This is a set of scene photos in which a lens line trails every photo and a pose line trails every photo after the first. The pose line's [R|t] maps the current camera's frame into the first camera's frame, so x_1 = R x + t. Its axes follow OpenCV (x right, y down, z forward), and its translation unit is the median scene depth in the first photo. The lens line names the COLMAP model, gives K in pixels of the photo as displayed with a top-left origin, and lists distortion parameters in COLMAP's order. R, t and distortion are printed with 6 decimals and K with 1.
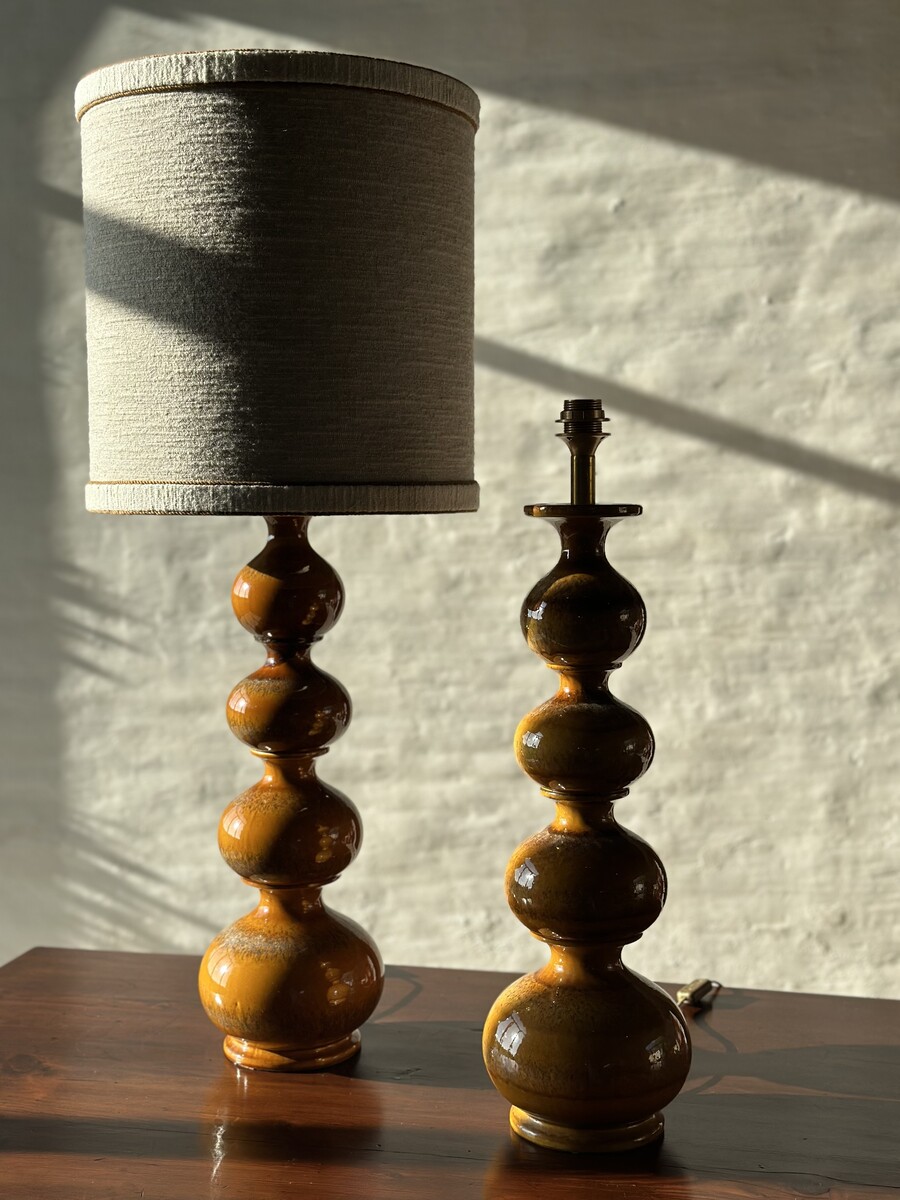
lens RADIAL K [[1672.4, 0, 453.9], [0, 1672.4, 600.5], [0, 0, 1]] dist [0.109730, 0.000000]
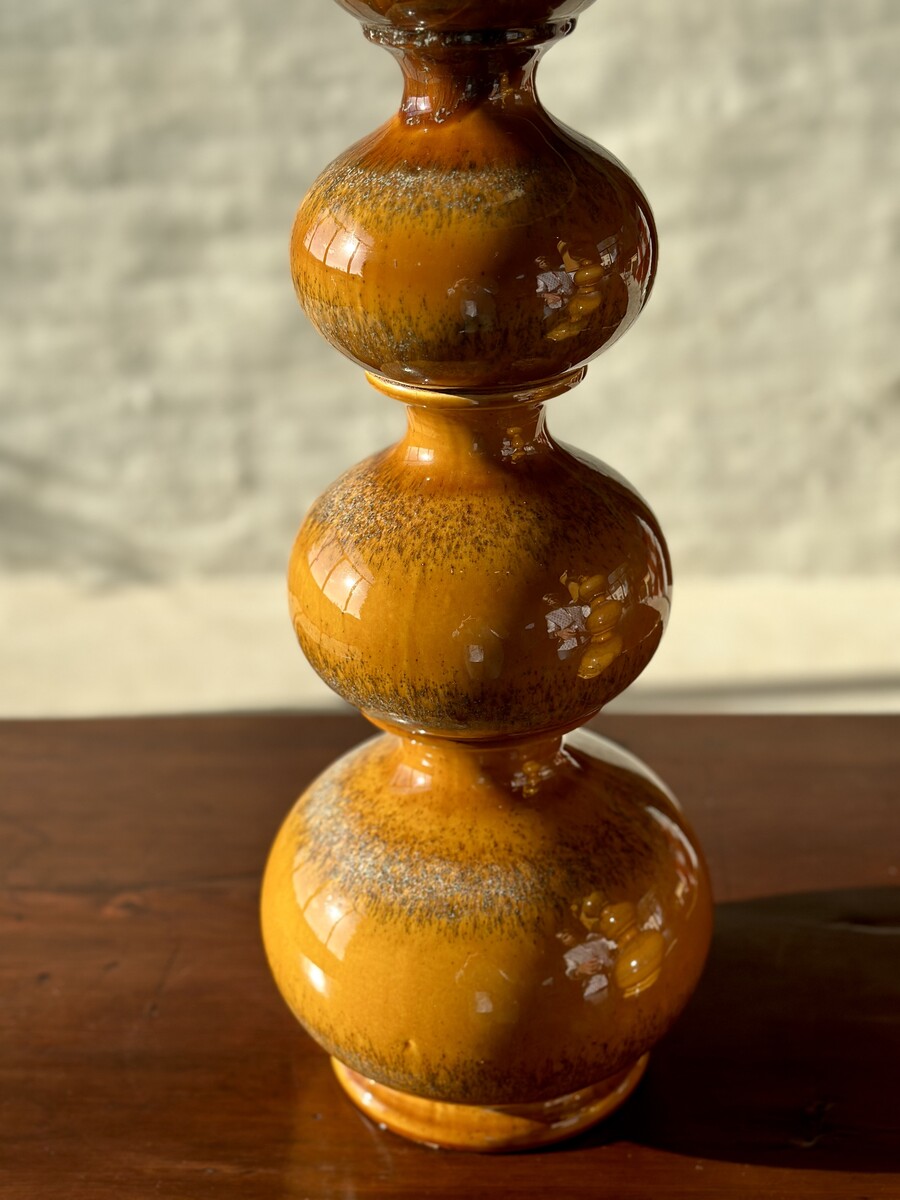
lens RADIAL K [[1672.4, 0, 444.1], [0, 1672.4, 605.7], [0, 0, 1]] dist [0.109730, 0.000000]
pose [[0.984806, -0.097557, 0.143668, -0.146457], [0.039713, 0.931887, 0.360569, 0.007438], [-0.169059, -0.349385, 0.921602, 0.600475]]
